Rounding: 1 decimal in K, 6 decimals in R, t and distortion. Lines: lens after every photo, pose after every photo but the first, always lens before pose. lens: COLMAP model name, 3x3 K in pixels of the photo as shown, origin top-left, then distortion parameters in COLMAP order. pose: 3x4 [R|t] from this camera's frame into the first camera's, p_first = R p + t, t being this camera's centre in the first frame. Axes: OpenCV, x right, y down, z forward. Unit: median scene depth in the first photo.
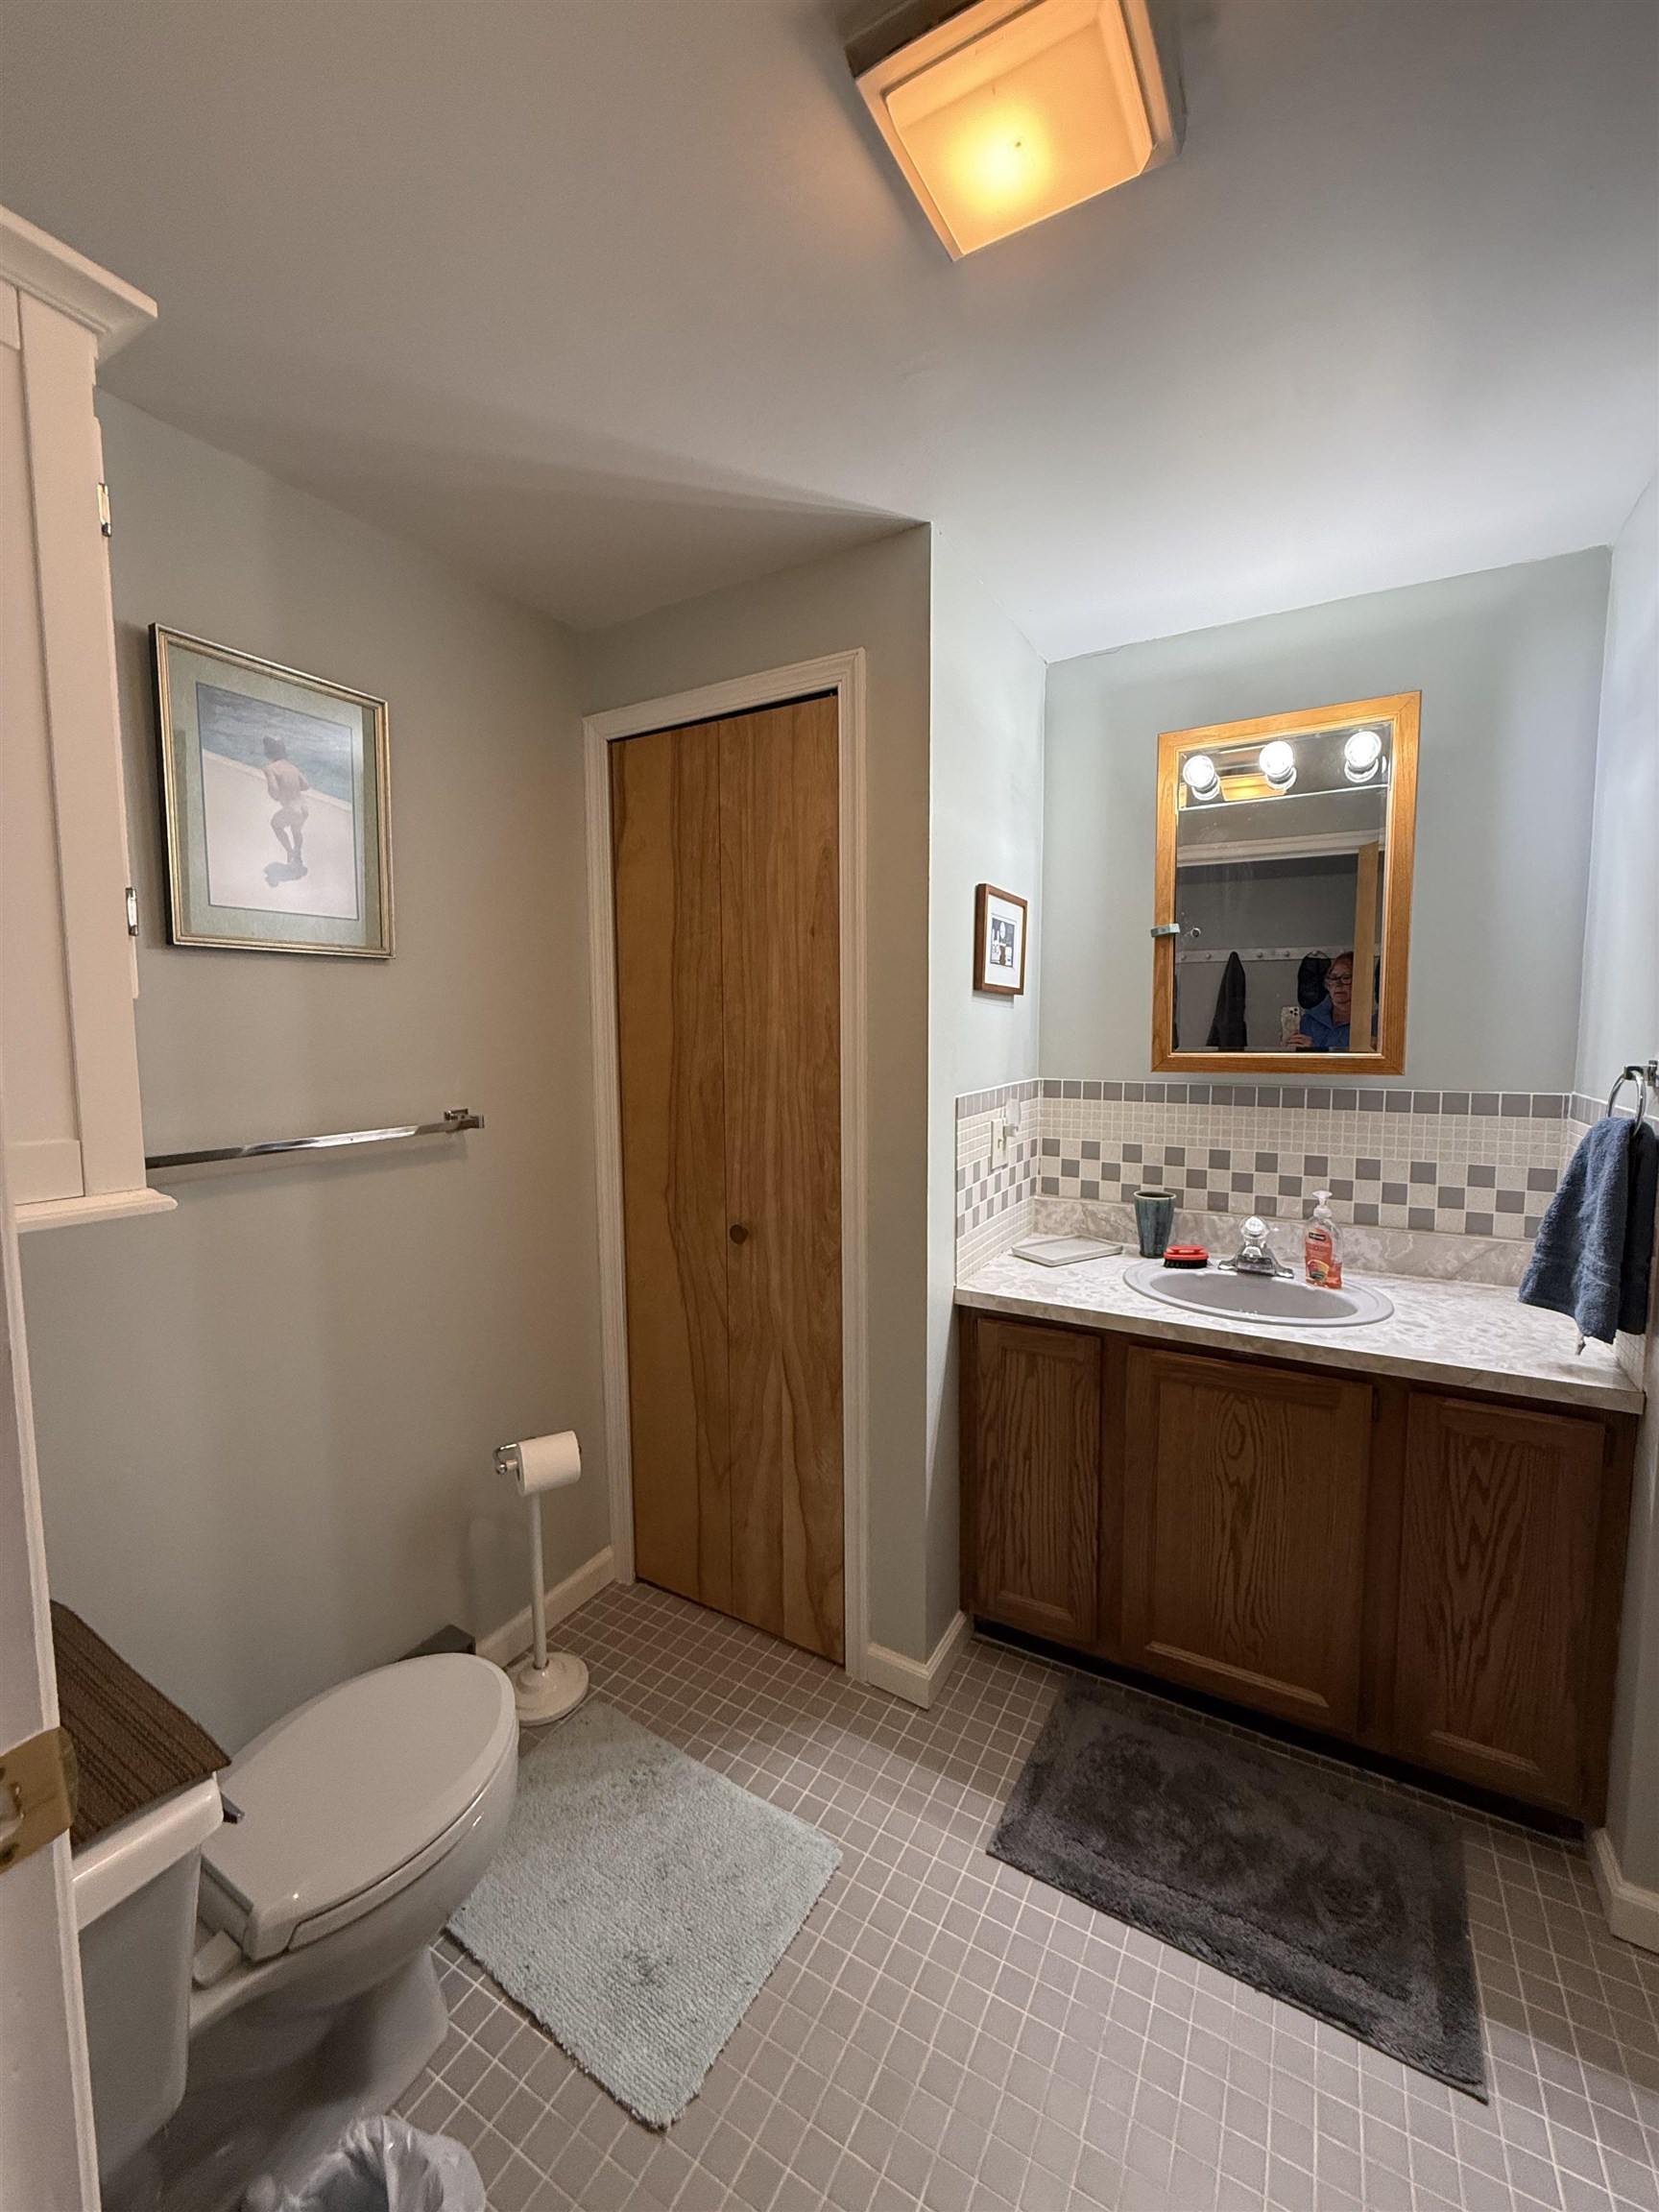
lens RADIAL K [[876.7, 0, 827.2], [0, 876.7, 1097.4], [0, 0, 1]] dist [-0.007546, 0.001510]
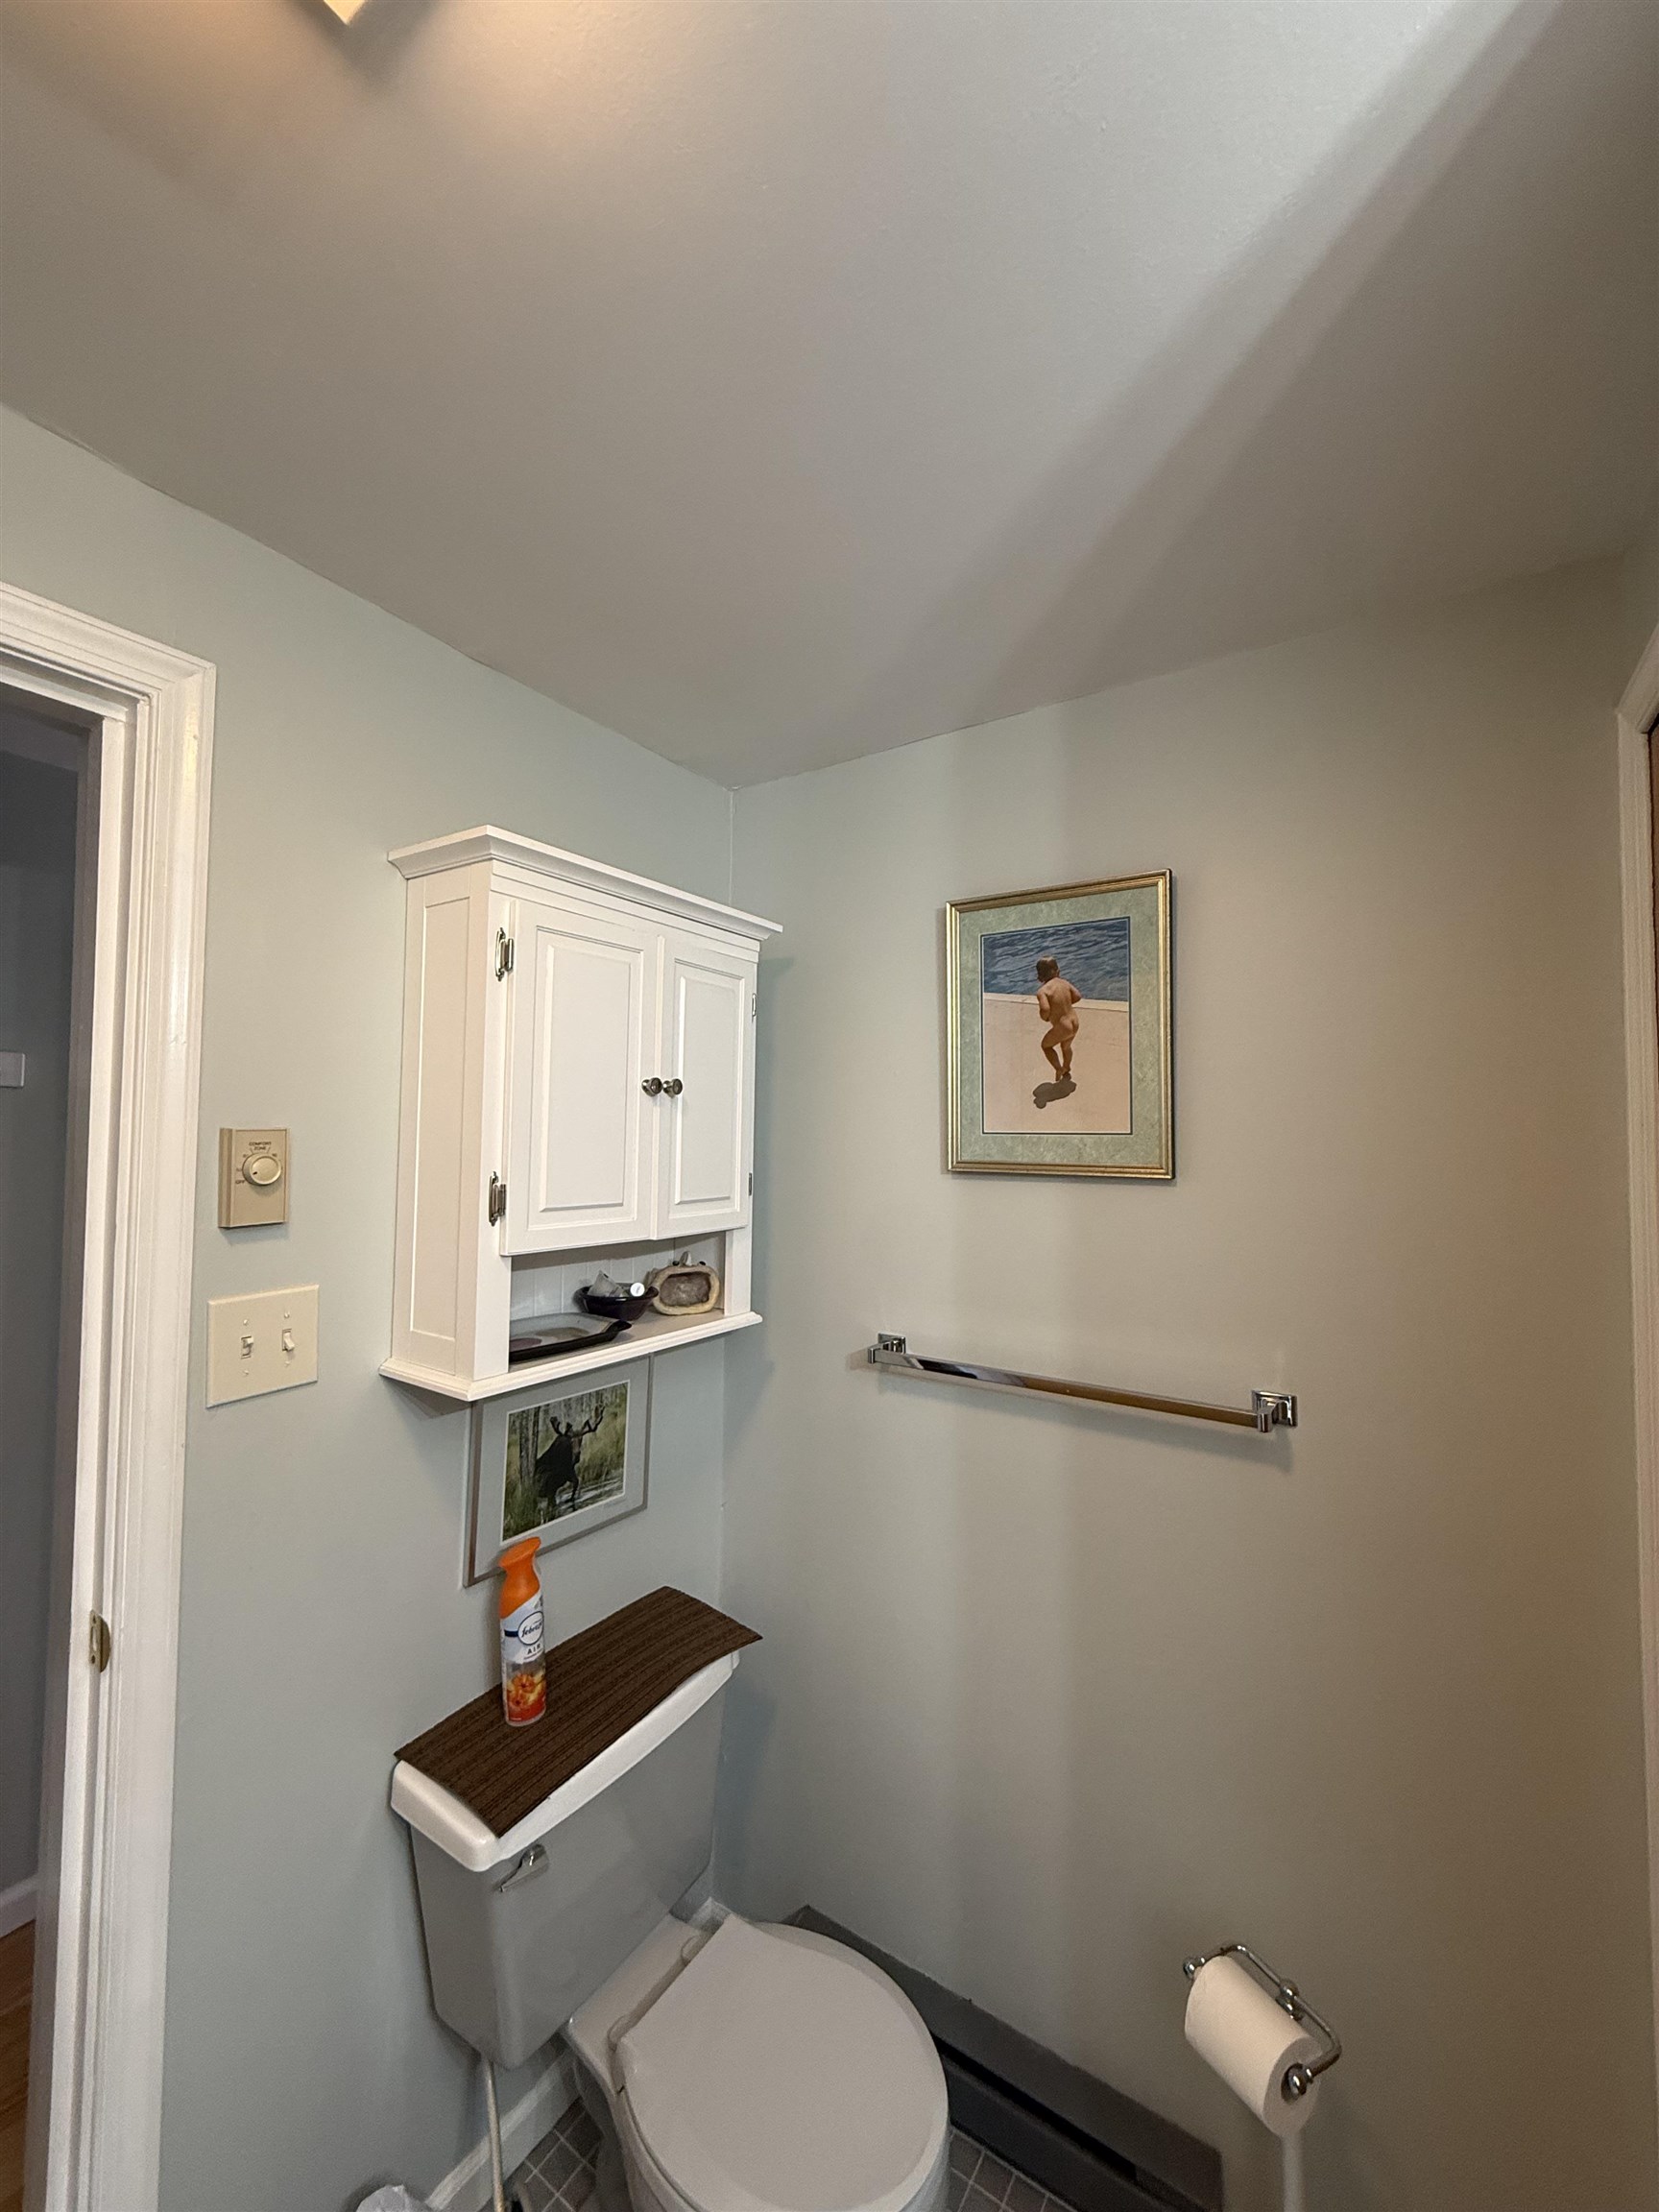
lens RADIAL K [[876.7, 0, 828.2], [0, 876.7, 1099.4], [0, 0, 1]] dist [-0.007546, 0.001510]
pose [[-0.063894, -0.041220, -0.997105, 0.358265], [-0.100037, 0.994379, -0.034696, -0.190242], [0.992930, 0.097531, -0.067659, 0.818180]]
